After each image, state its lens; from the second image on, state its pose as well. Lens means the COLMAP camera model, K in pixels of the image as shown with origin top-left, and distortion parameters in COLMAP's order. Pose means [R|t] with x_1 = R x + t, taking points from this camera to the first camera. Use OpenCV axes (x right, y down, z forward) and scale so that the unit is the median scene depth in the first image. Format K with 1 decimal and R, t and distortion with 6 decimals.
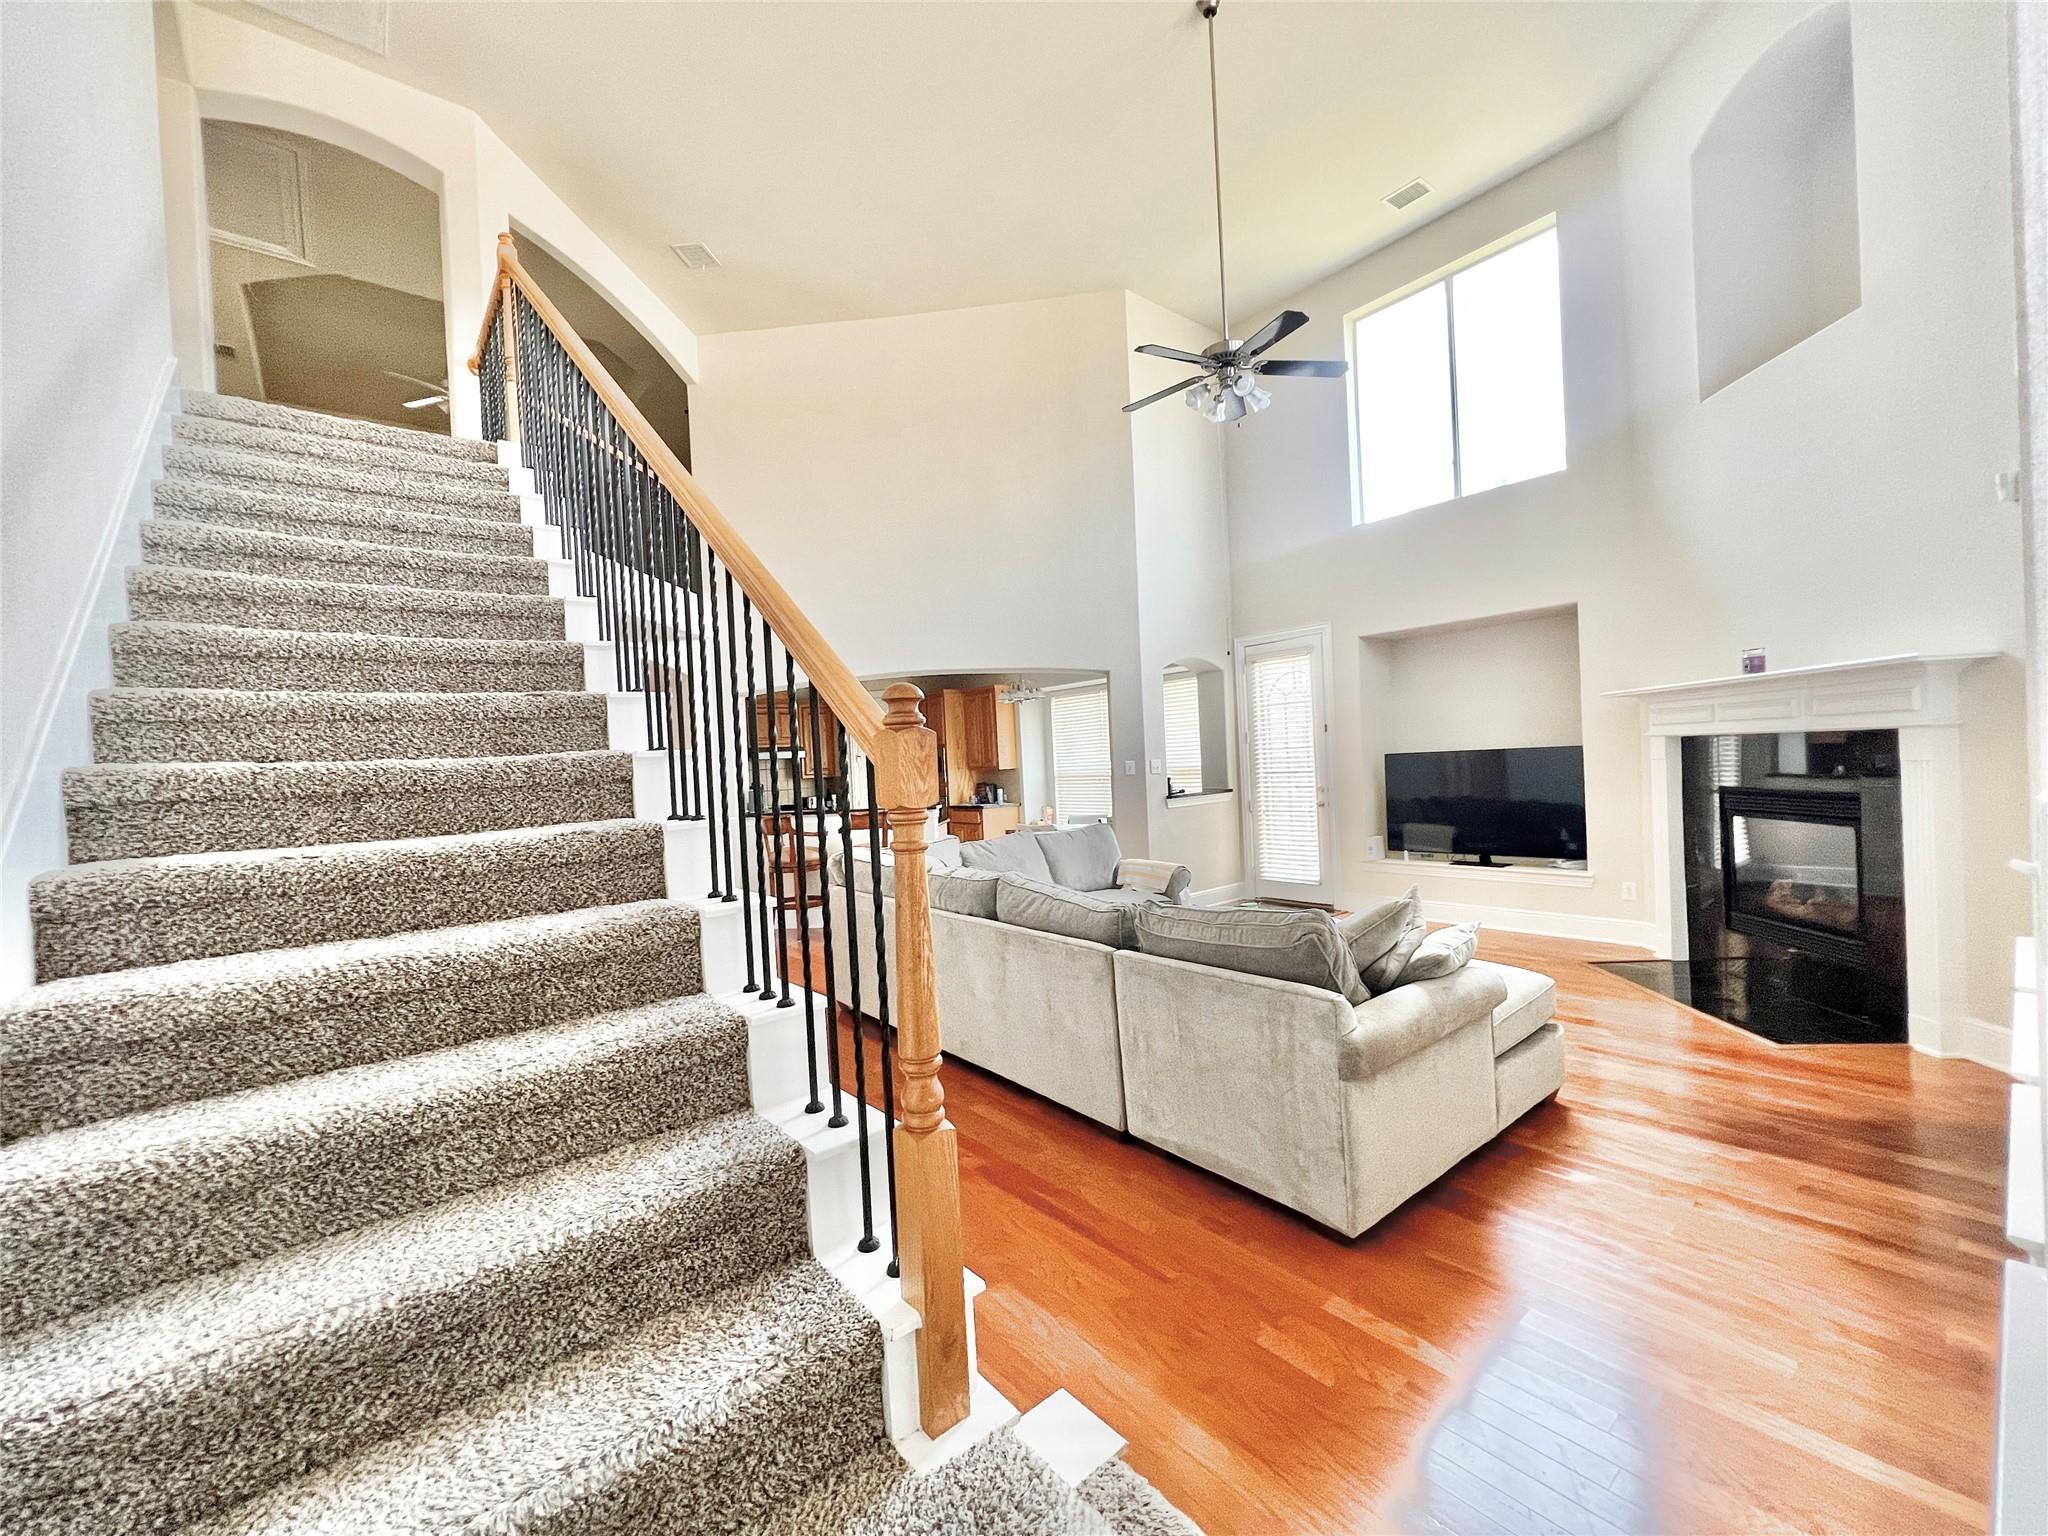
lens RADIAL K [[832.6, 0, 1024.0], [0, 832.6, 768.0], [0, 0, 1]] dist [0.001137, 0.000652]
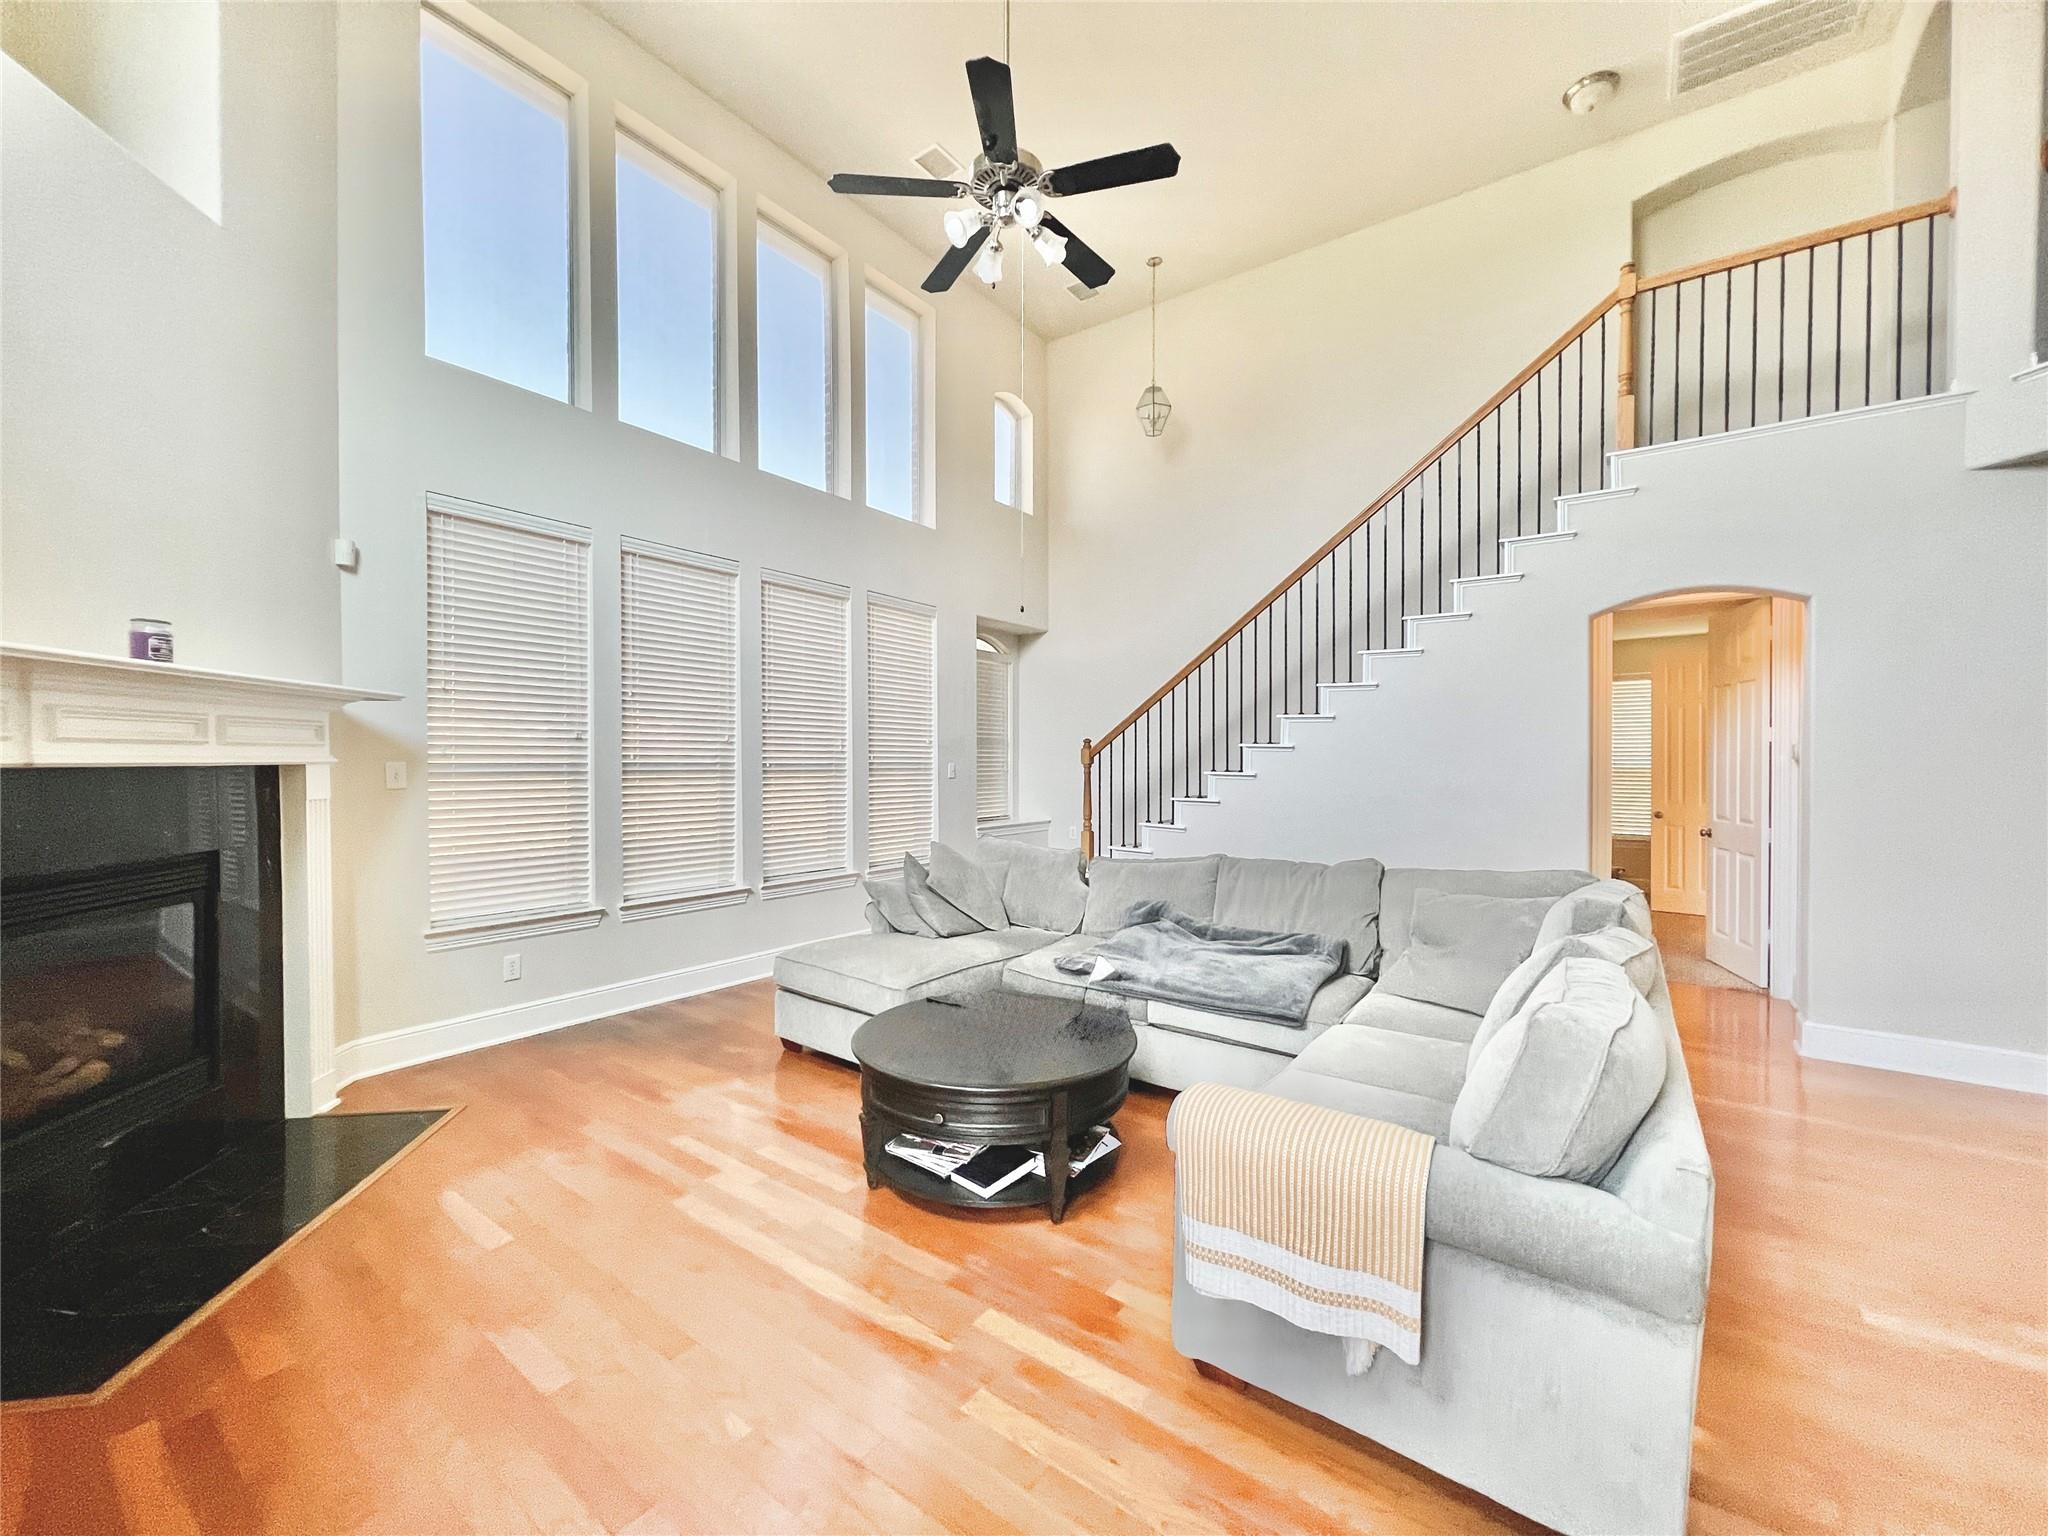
lens RADIAL K [[832.6, 0, 1024.0], [0, 832.6, 768.0], [0, 0, 1]] dist [0.001137, 0.000652]
pose [[-0.965304, 0.052037, -0.255893, 0.344231], [0.044933, 0.998427, 0.033534, -0.023930], [0.257235, 0.020872, -0.966123, 1.363027]]
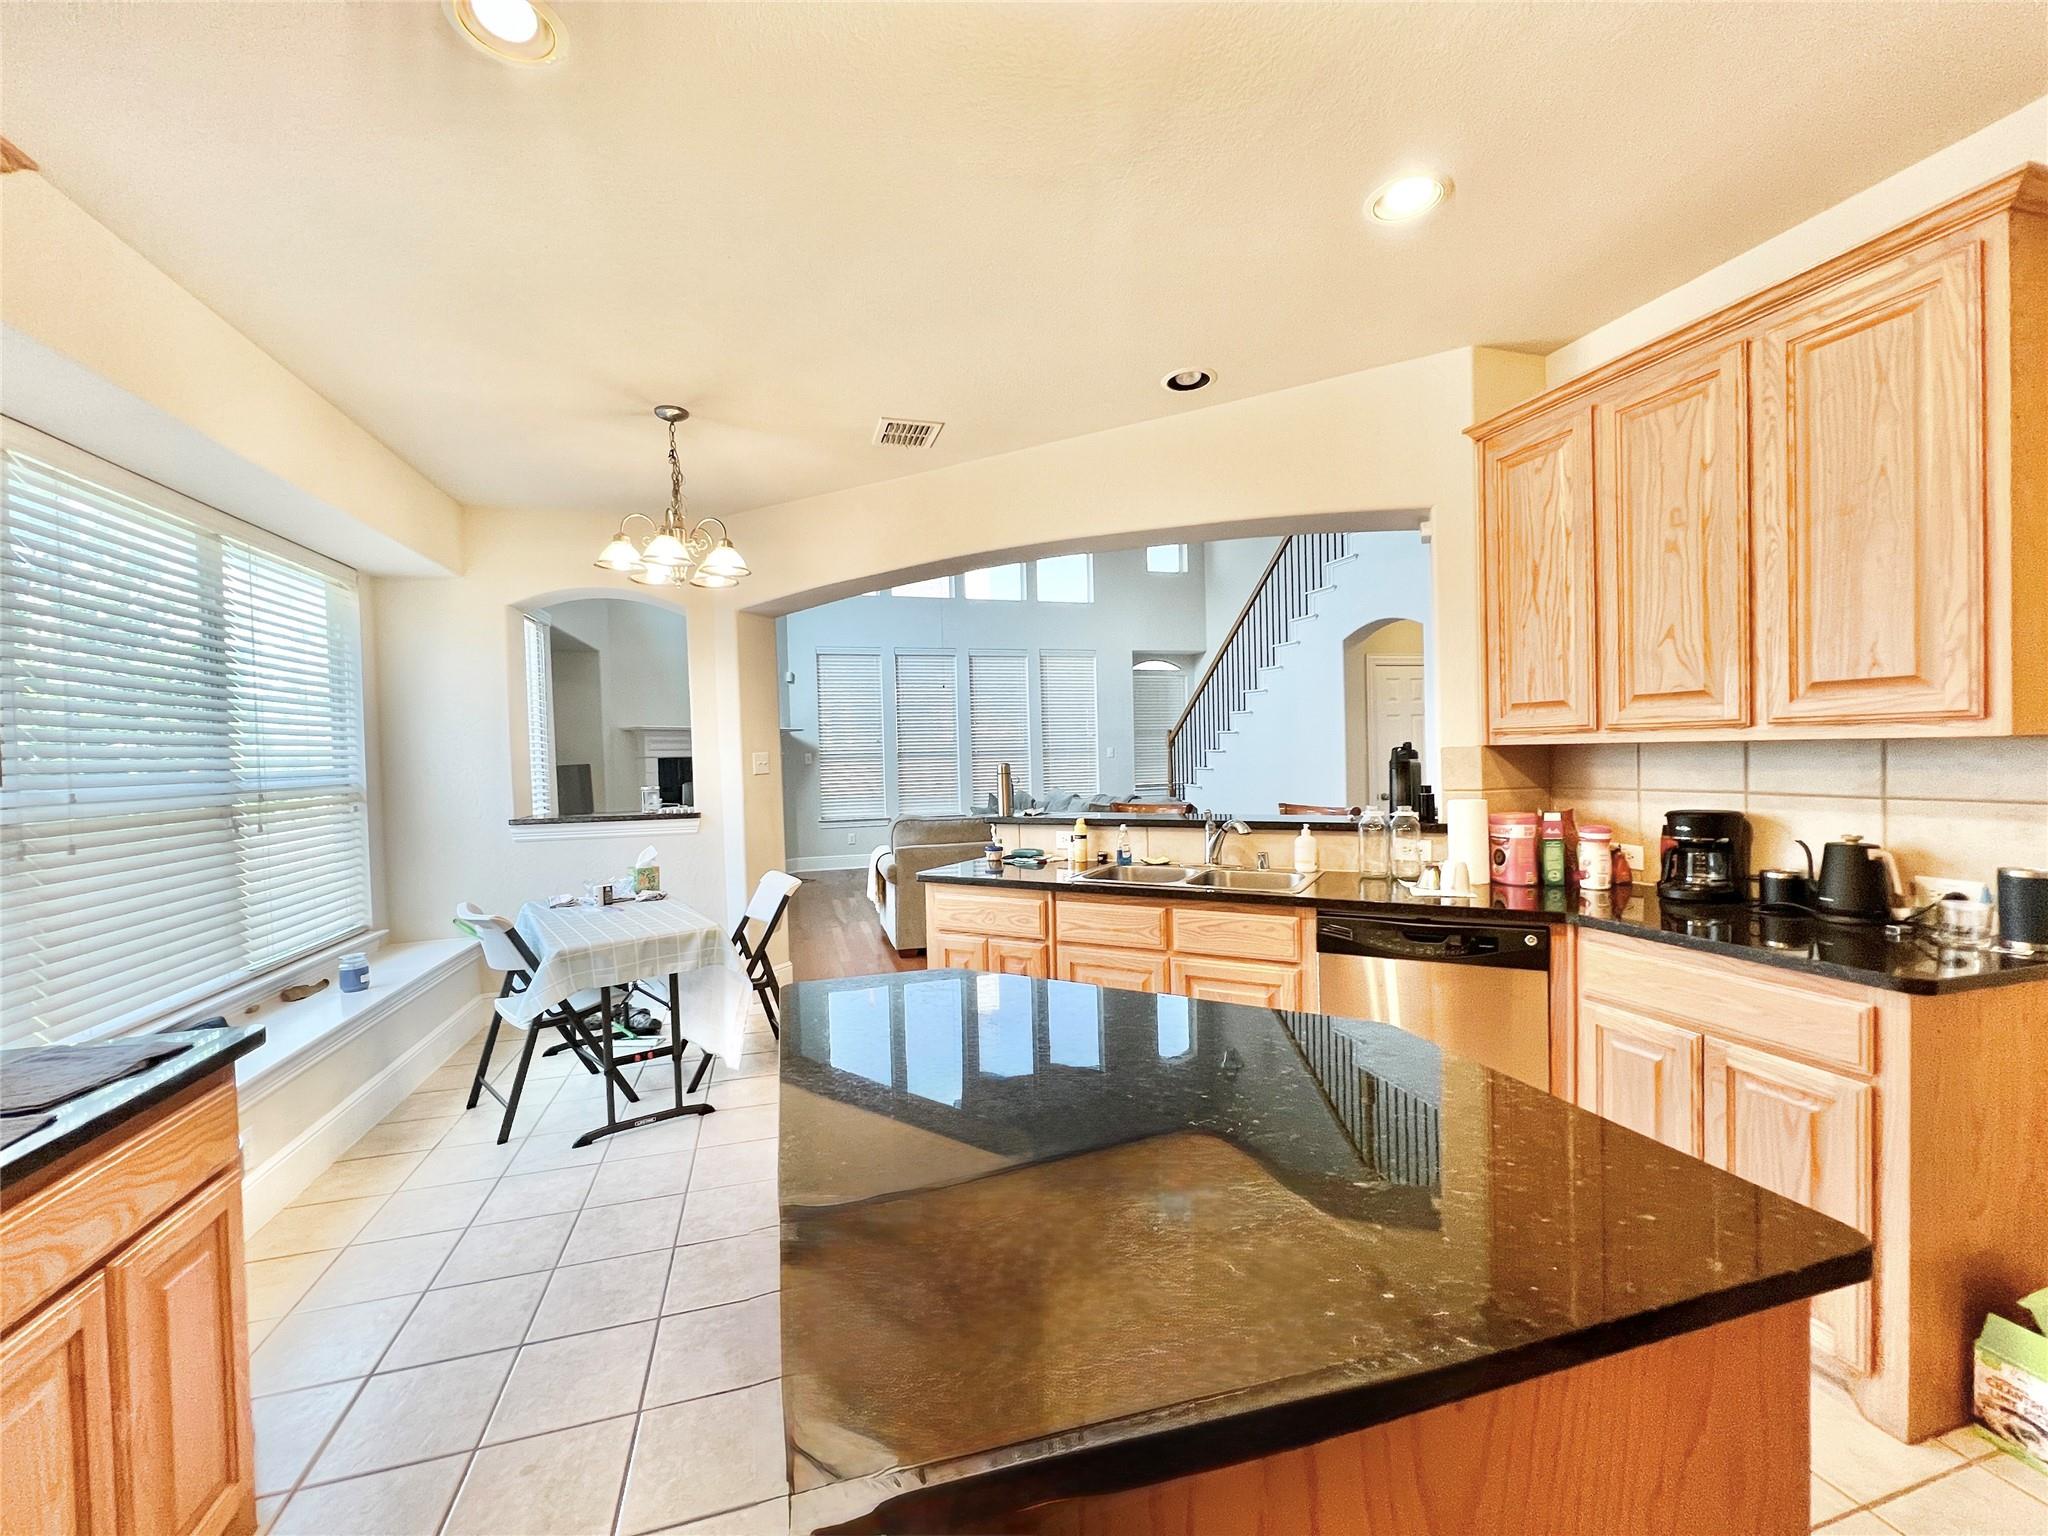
lens RADIAL K [[832.6, 0, 1024.0], [0, 832.6, 768.0], [0, 0, 1]] dist [0.001137, 0.000652]
pose [[-0.920125, 0.066083, 0.386008, -0.452007], [0.076571, 0.996994, 0.011841, 0.015152], [-0.384065, 0.040452, -0.922419, 2.038106]]
